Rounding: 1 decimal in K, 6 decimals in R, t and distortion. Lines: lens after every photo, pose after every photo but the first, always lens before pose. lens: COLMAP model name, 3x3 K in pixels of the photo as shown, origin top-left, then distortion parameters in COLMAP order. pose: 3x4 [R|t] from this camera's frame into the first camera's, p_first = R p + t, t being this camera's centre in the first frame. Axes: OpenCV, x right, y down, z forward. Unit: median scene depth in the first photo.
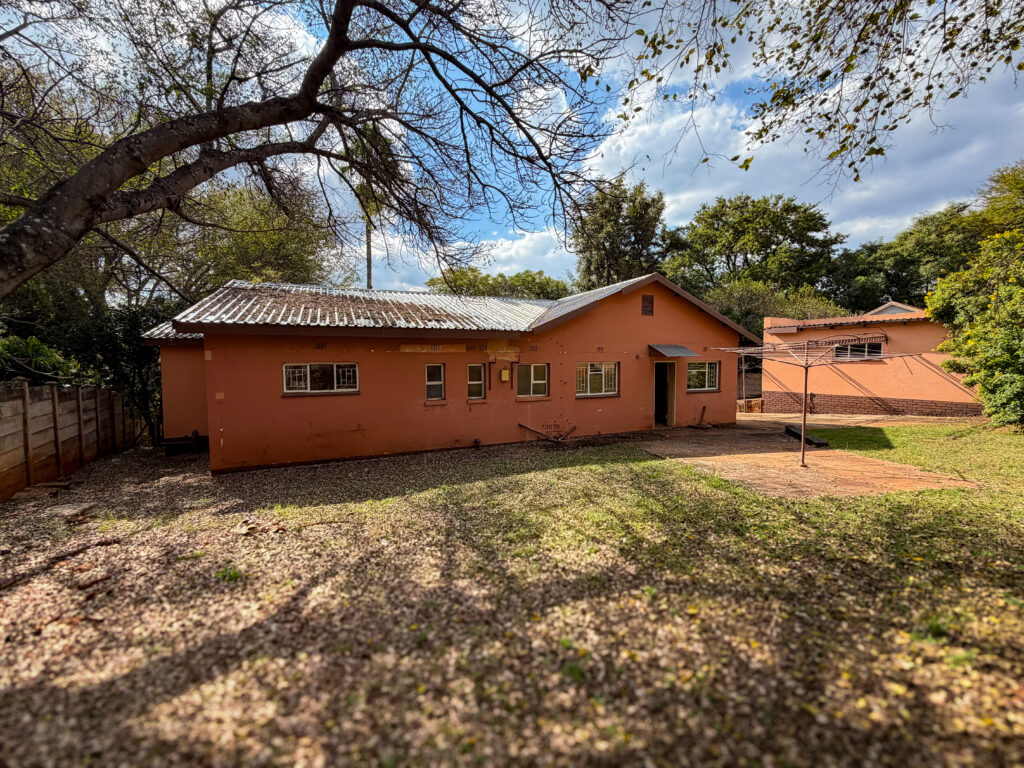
lens RADIAL K [[412.6, 0, 512.0], [0, 412.6, 384.0], [0, 0, 1]] dist [0.001819, 0.000180]
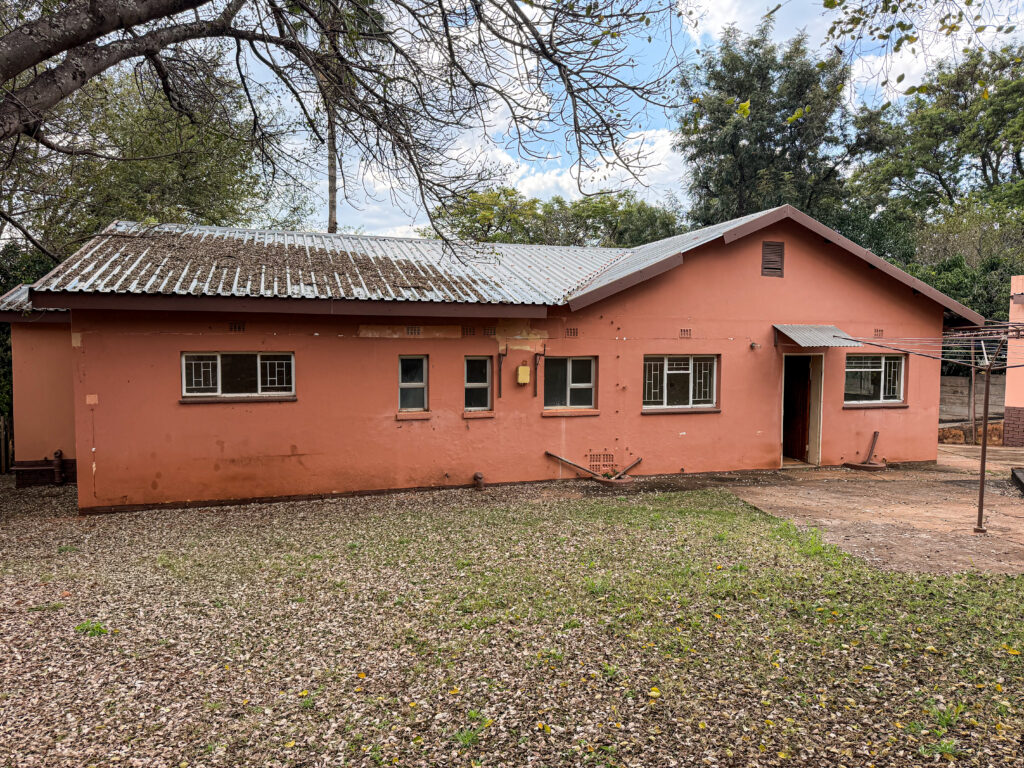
lens RADIAL K [[717.5, 0, 513.7], [0, 717.5, 387.7], [0, 0, 1]] dist [0.066623, -0.076114]
pose [[0.994972, 0.016558, -0.098772, 0.079166], [-0.016160, 0.999858, 0.004827, -0.005810], [0.098838, -0.003207, 0.995098, -0.096041]]
